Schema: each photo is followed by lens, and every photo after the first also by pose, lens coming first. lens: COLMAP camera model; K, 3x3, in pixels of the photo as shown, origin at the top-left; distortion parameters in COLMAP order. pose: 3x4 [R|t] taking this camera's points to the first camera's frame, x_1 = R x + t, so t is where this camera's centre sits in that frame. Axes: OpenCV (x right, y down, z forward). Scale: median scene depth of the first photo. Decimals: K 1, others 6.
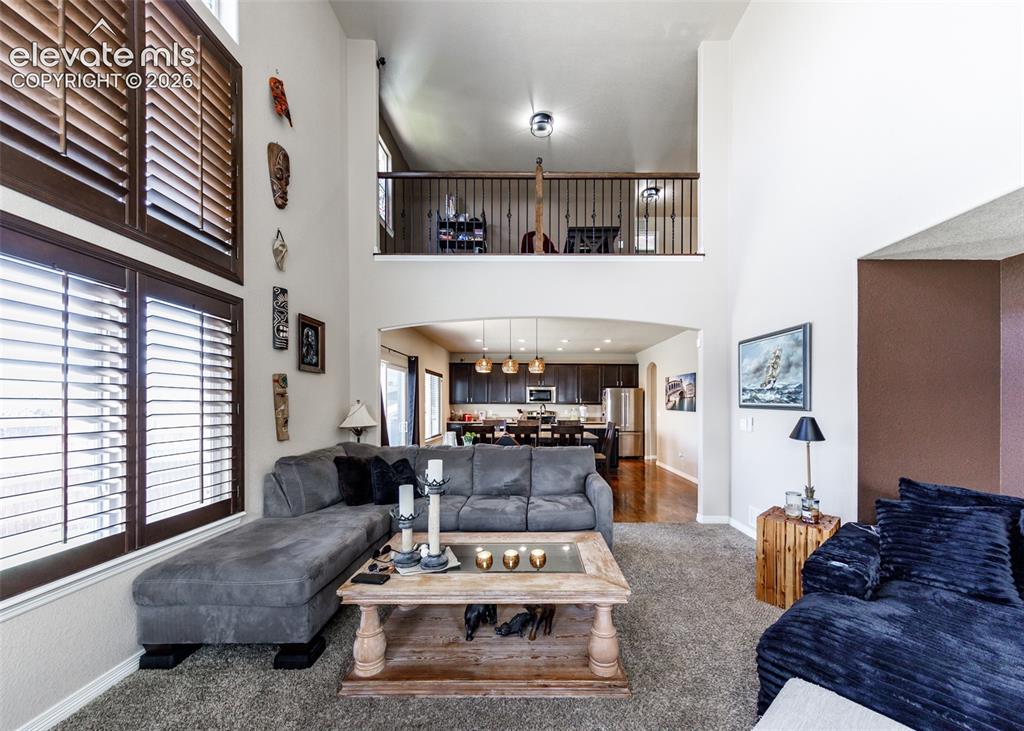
lens RADIAL K [[371.7, 0, 529.2], [0, 371.7, 403.9], [0, 0, 1]] dist [0.009435, -0.001049]
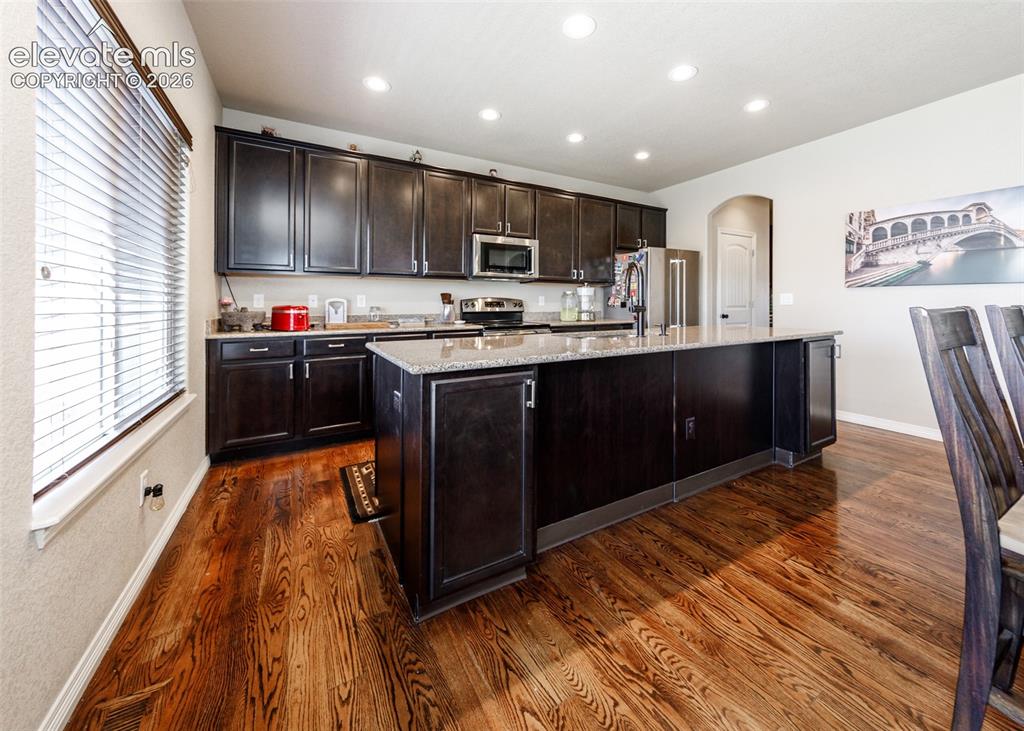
lens RADIAL K [[371.7, 0, 496.4], [0, 371.7, 302.6], [0, 0, 1]] dist [0.009435, -0.001049]
pose [[0.872152, -0.002933, 0.489227, -0.515195], [0.008272, 0.999928, -0.008750, 0.083632], [-0.489165, 0.011678, 0.872113, 1.995031]]
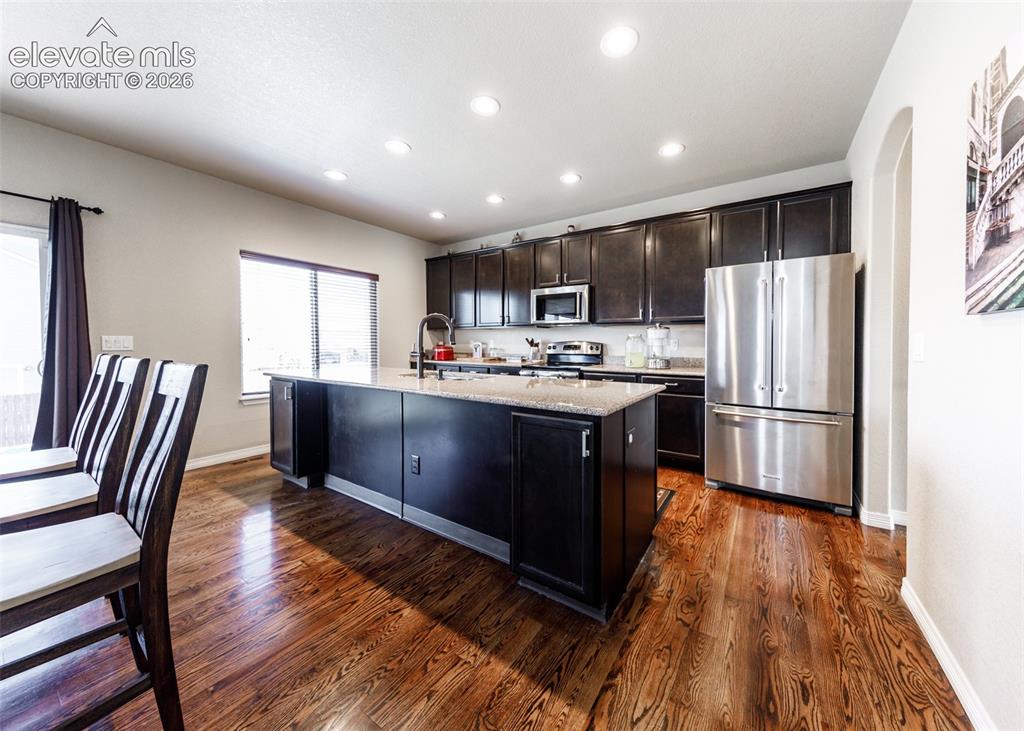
lens RADIAL K [[348.9, 0, 540.1], [0, 348.9, 344.1], [0, 0, 1]] dist [0.004871, -0.000350]
pose [[0.841899, 0.000392, -0.539635, 0.712939], [-0.002788, 0.999990, -0.003623, 0.070721], [0.539628, 0.004555, 0.841891, 1.937149]]
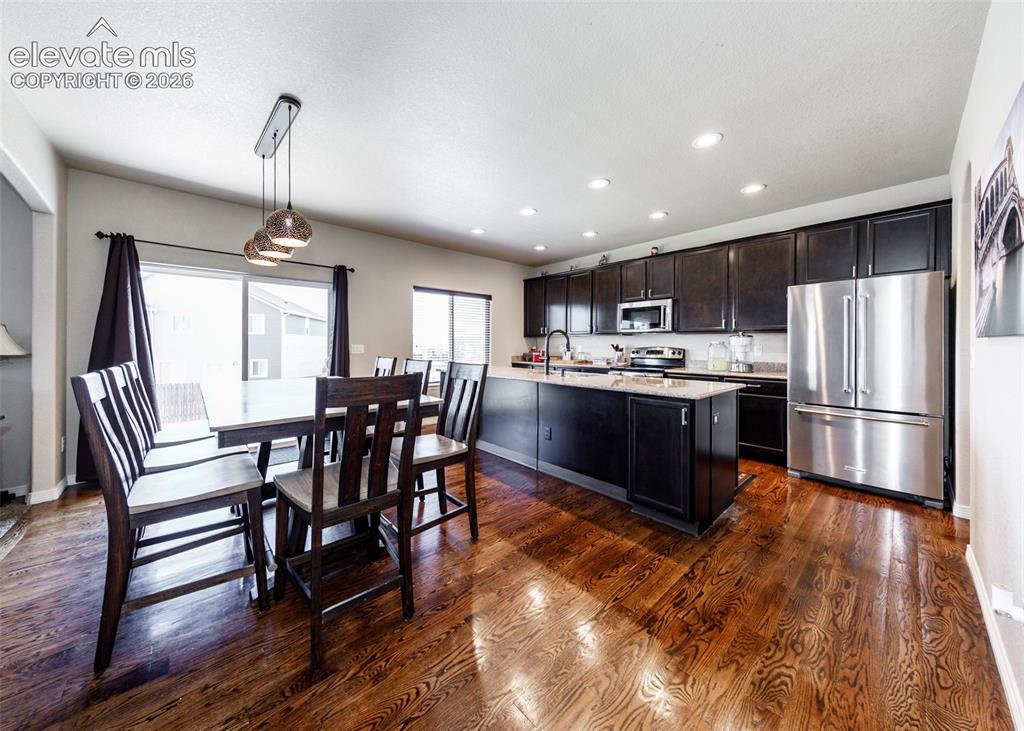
lens RADIAL K [[348.9, 0, 498.1], [0, 348.9, 345.8], [0, 0, 1]] dist [0.004871, -0.000350]
pose [[0.652284, 0.001453, -0.757973, 0.811886], [-0.003844, 0.999992, -0.001392, 0.053976], [0.757965, 0.003822, 0.652284, 1.596482]]
